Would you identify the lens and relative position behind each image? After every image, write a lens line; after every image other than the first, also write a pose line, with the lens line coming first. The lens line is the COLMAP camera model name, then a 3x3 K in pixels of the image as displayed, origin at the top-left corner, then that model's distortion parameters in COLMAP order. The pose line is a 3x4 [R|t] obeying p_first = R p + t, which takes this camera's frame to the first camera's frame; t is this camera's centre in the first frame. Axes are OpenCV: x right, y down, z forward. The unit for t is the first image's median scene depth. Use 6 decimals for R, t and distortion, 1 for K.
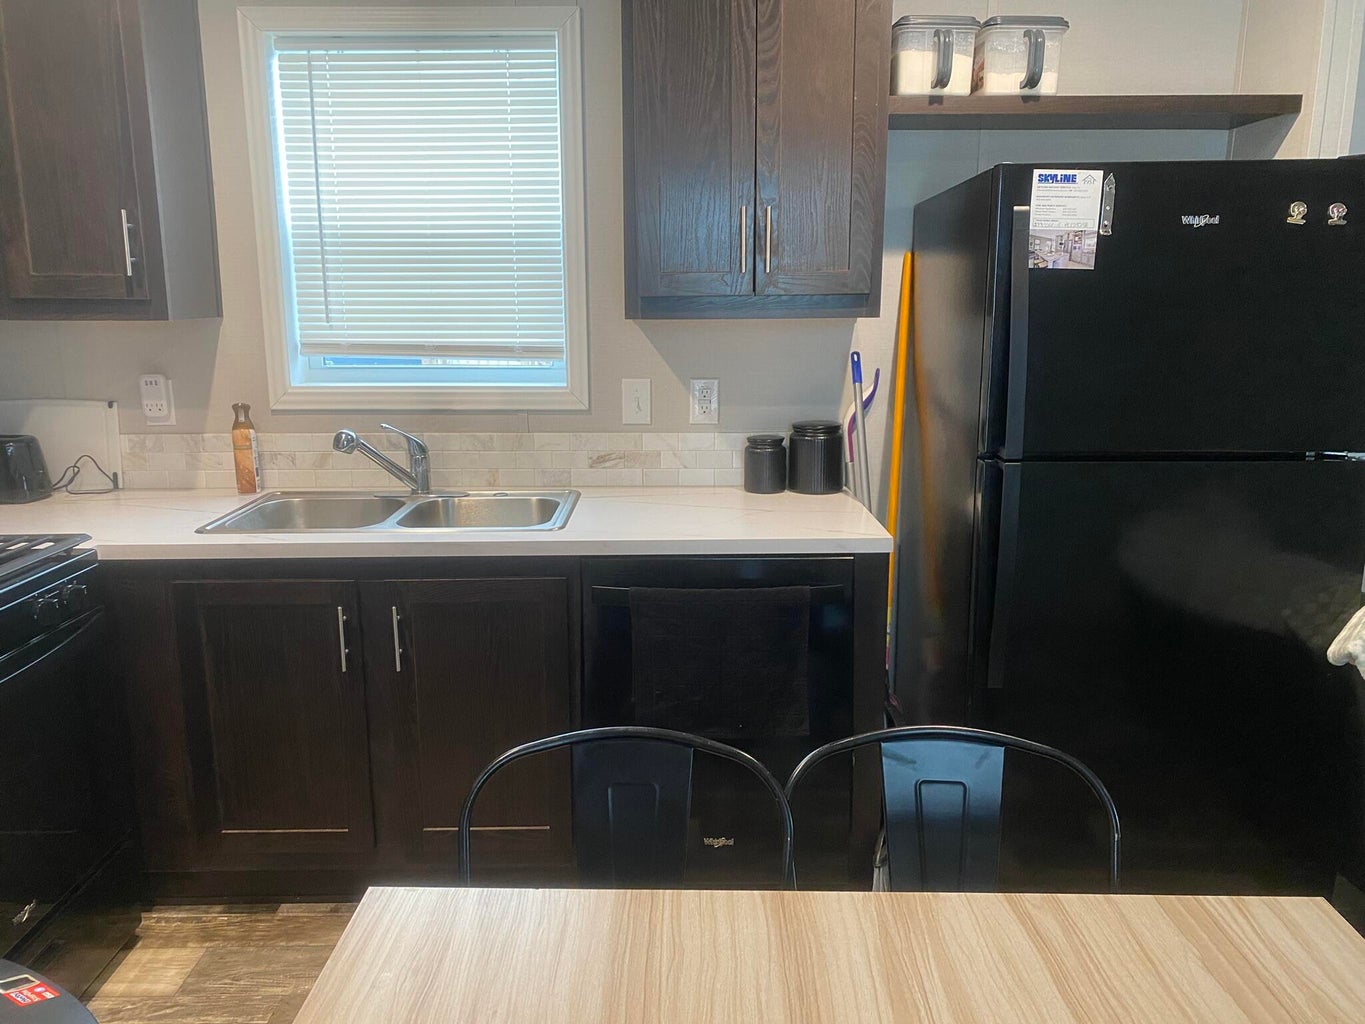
lens RADIAL K [[1036.3, 0, 682.5], [0, 1036.3, 512.0], [0, 0, 1]] dist [0.001709, 0.003894]
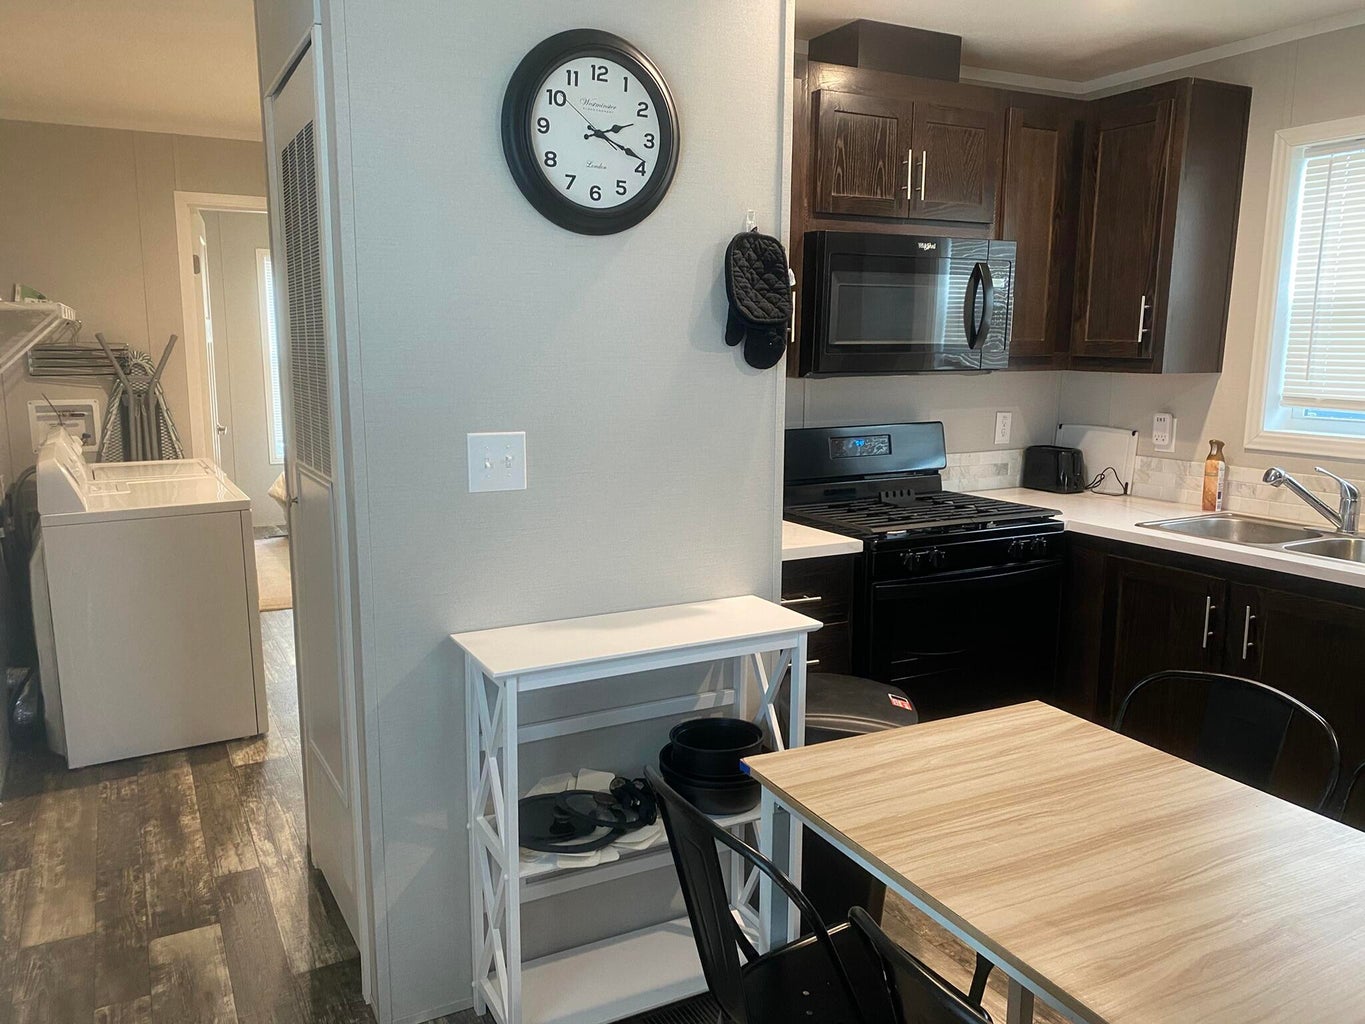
lens RADIAL K [[1036.3, 0, 682.5], [0, 1036.3, 512.0], [0, 0, 1]] dist [0.001709, 0.003894]
pose [[0.466066, 0.148509, -0.872197, 0.385250], [-0.190497, 0.979534, 0.064991, 0.023235], [0.863998, 0.135861, 0.484818, -0.167102]]
